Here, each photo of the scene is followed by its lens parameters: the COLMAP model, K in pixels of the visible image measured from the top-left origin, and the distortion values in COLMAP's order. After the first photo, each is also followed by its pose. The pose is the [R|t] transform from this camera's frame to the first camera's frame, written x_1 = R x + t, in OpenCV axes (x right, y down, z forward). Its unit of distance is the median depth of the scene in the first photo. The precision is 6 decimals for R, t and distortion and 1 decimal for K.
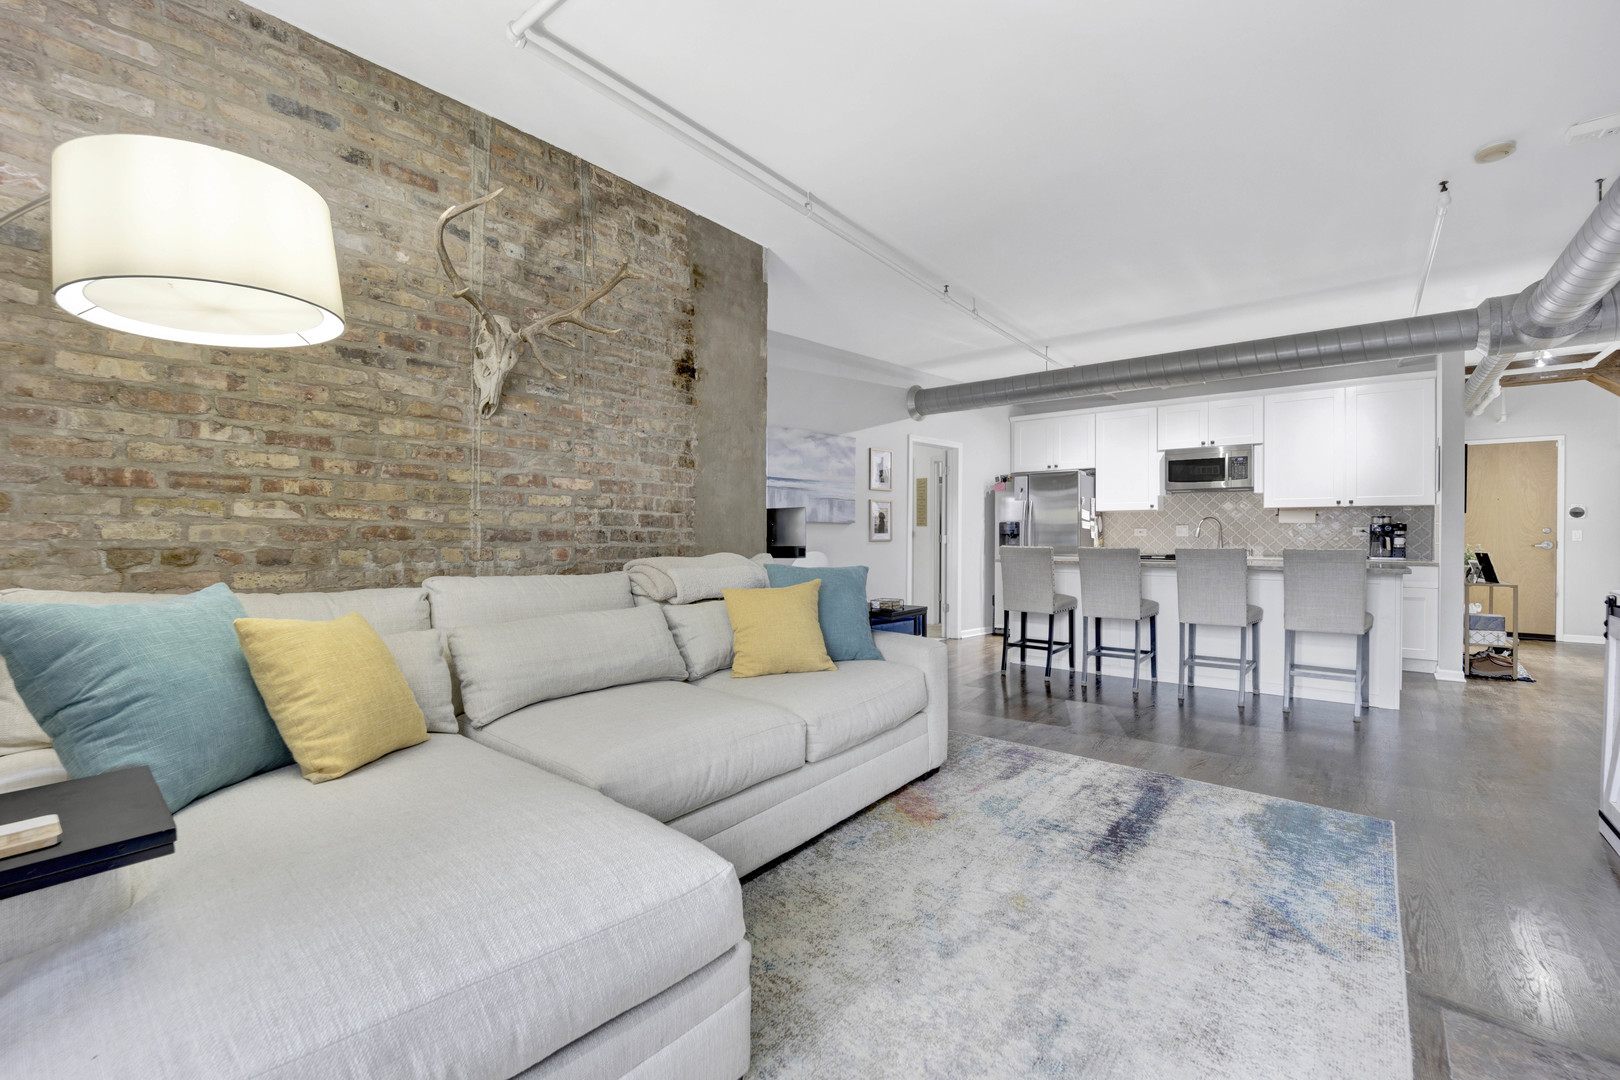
lens RADIAL K [[682.8, 0, 804.8], [0, 682.8, 539.8], [0, 0, 1]] dist [-0.022872, -0.000333]
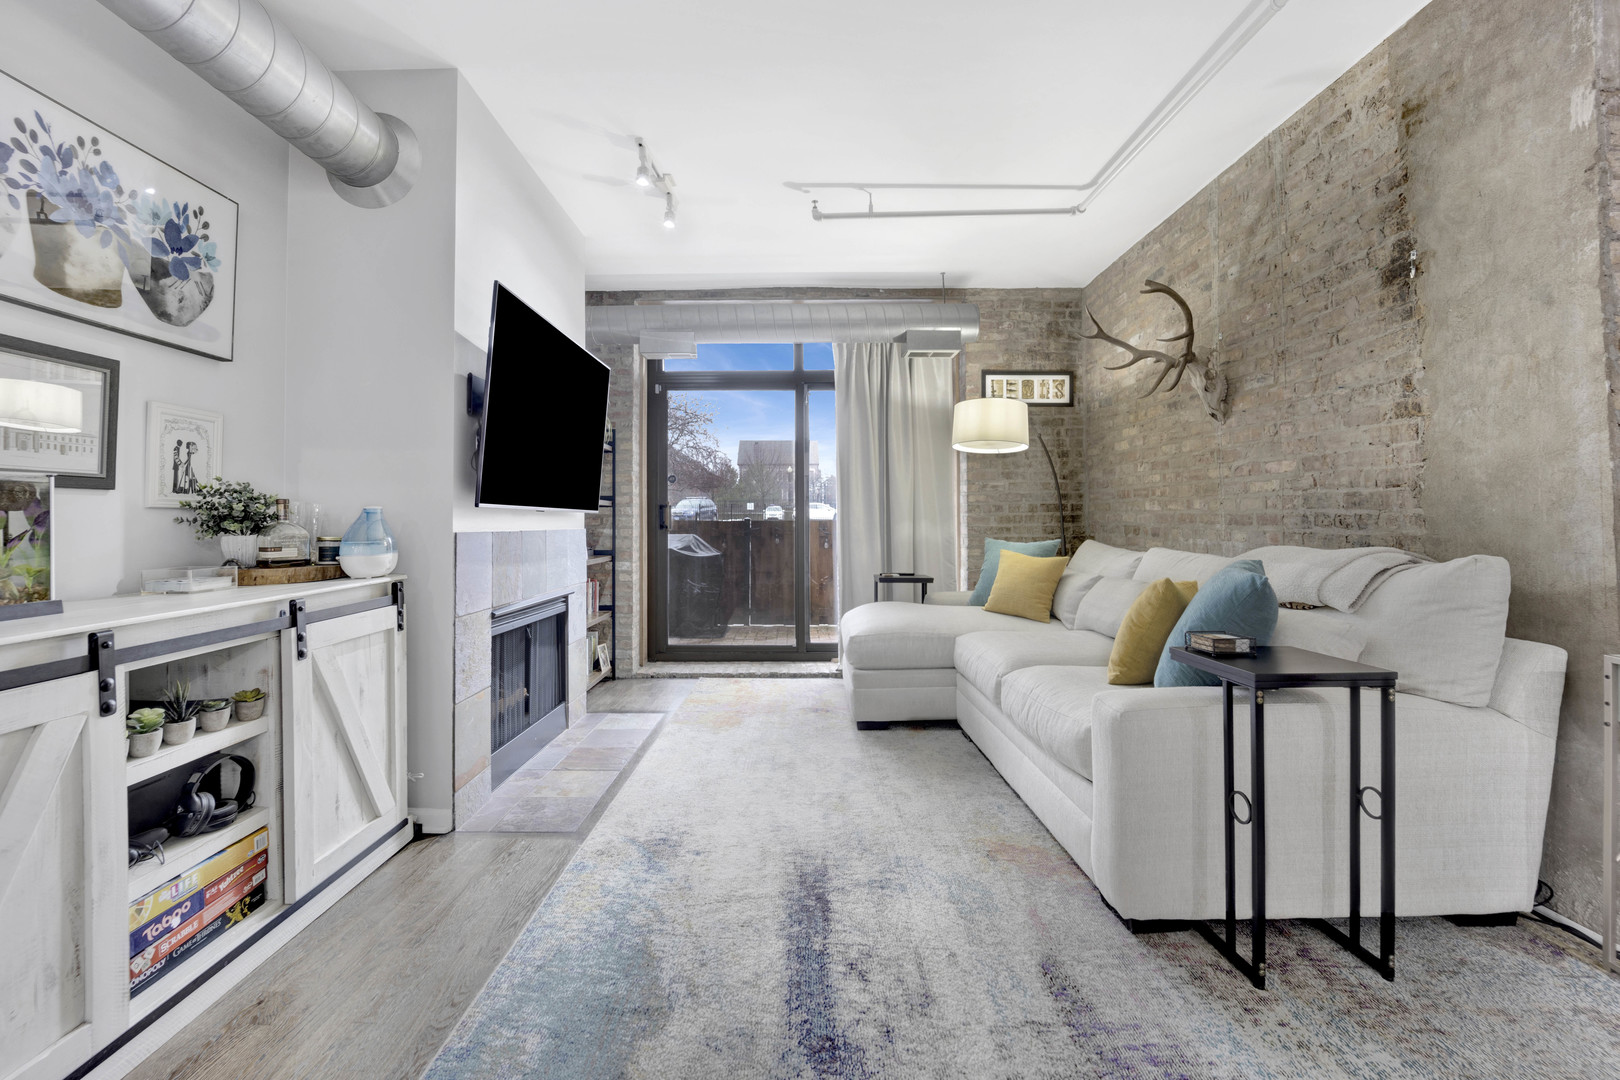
lens RADIAL K [[693.4, 0, 779.4], [0, 693.4, 501.4], [0, 0, 1]] dist [-0.027336, -0.000810]
pose [[-0.787251, -0.015649, -0.616434, 0.824416], [-0.003111, 0.999766, -0.021407, -0.009776], [0.616624, -0.014935, -0.787116, 1.331395]]
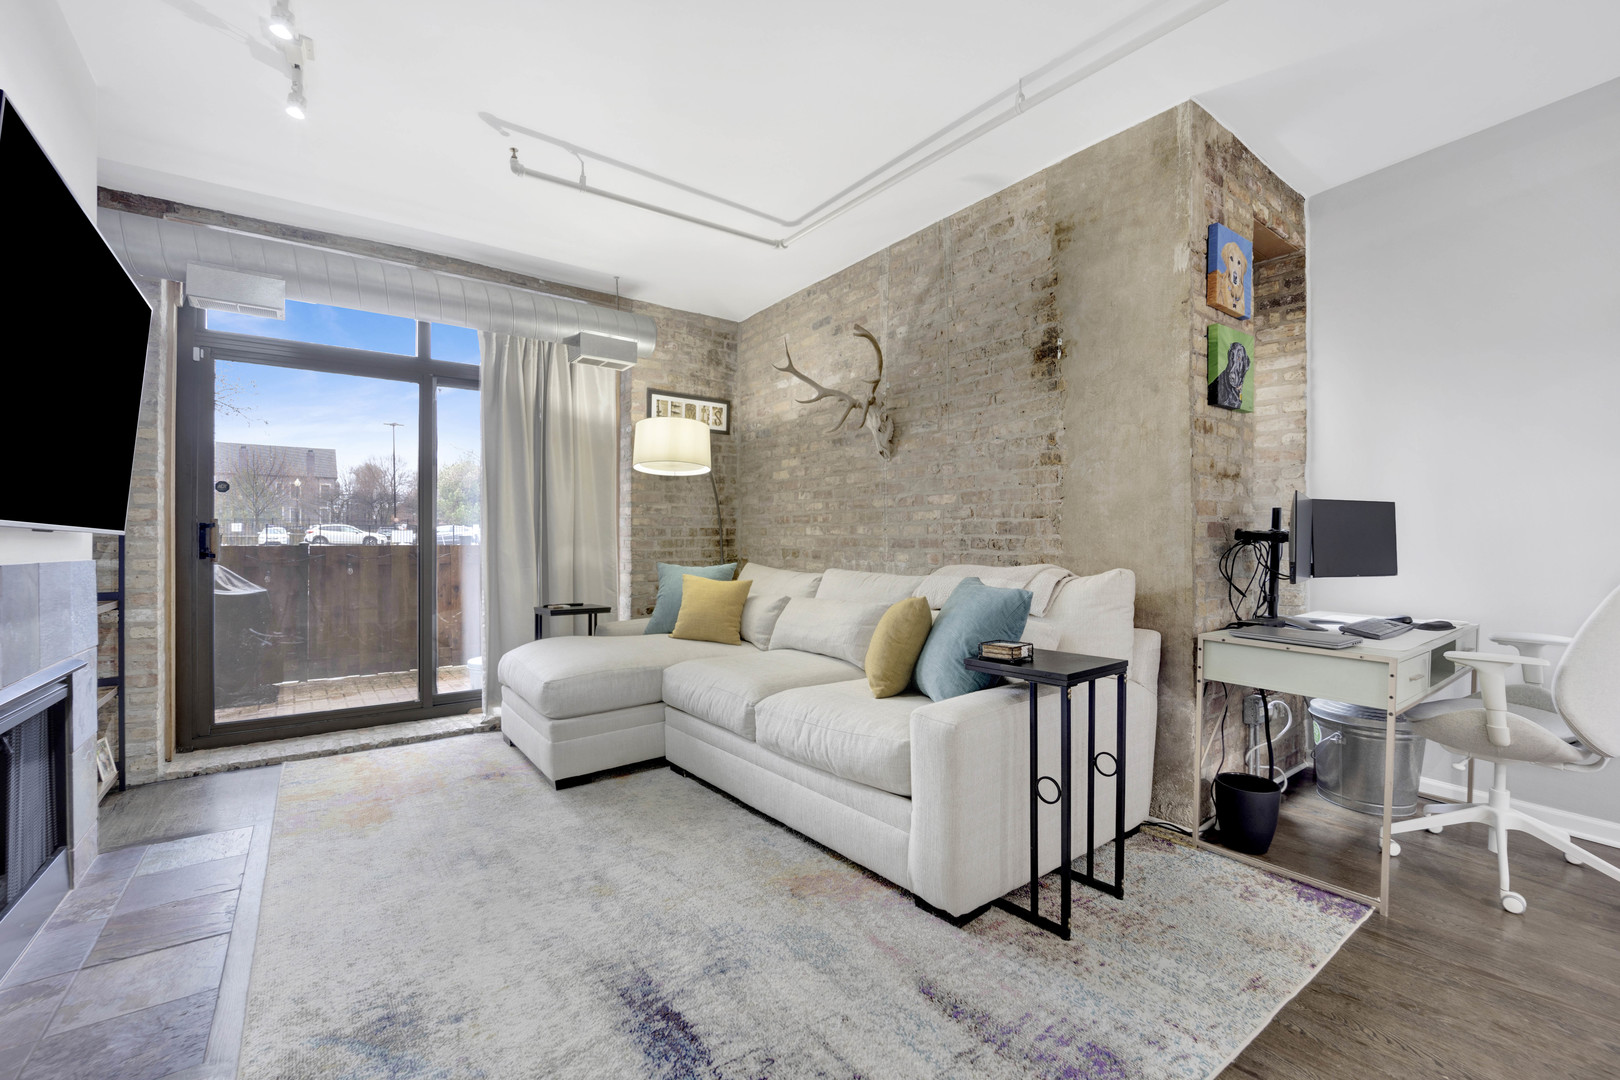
lens RADIAL K [[682.8, 0, 804.8], [0, 682.8, 539.8], [0, 0, 1]] dist [-0.022872, -0.000333]
pose [[-0.238270, -0.003654, -0.971192, 0.863175], [-0.002840, 0.999991, -0.003065, -0.008321], [0.971195, 0.002028, -0.238279, 1.056207]]
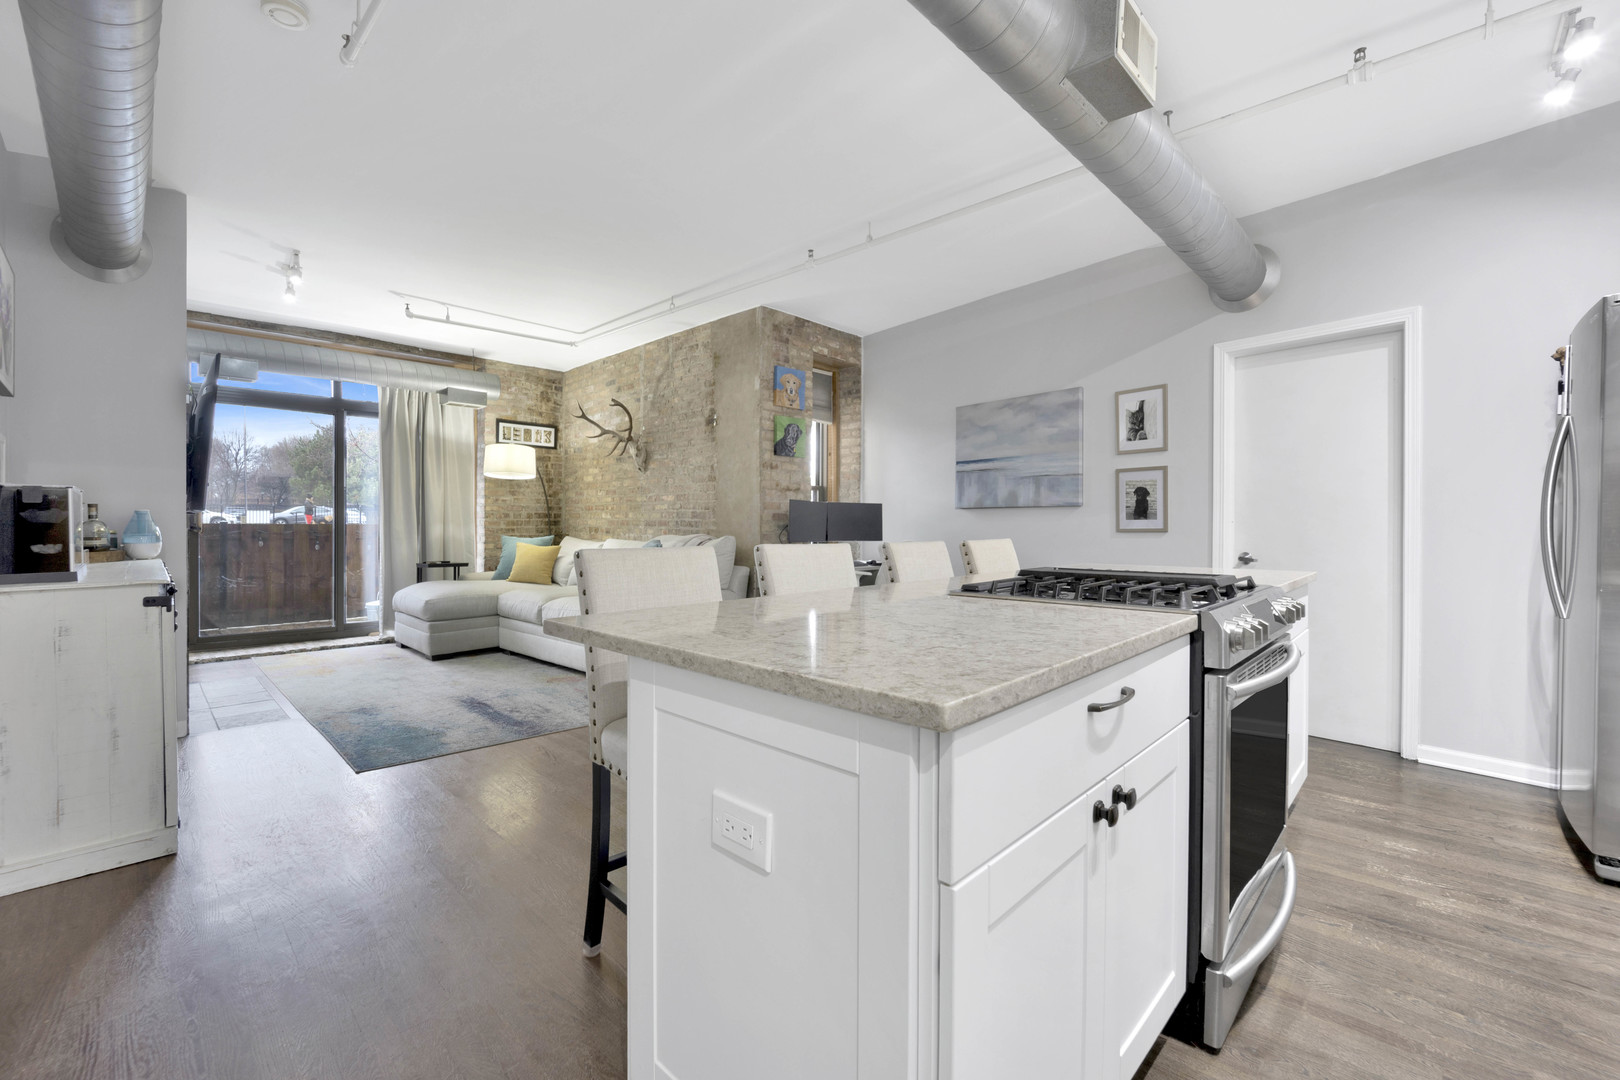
lens RADIAL K [[692.9, 0, 792.9], [0, 692.9, 533.0], [0, 0, 1]] dist [-0.010942, -0.000474]
pose [[-0.102722, 0.008982, -0.994670, 1.689053], [-0.008529, 0.999915, 0.009910, -0.001512], [0.994674, 0.009501, -0.102637, 1.592269]]
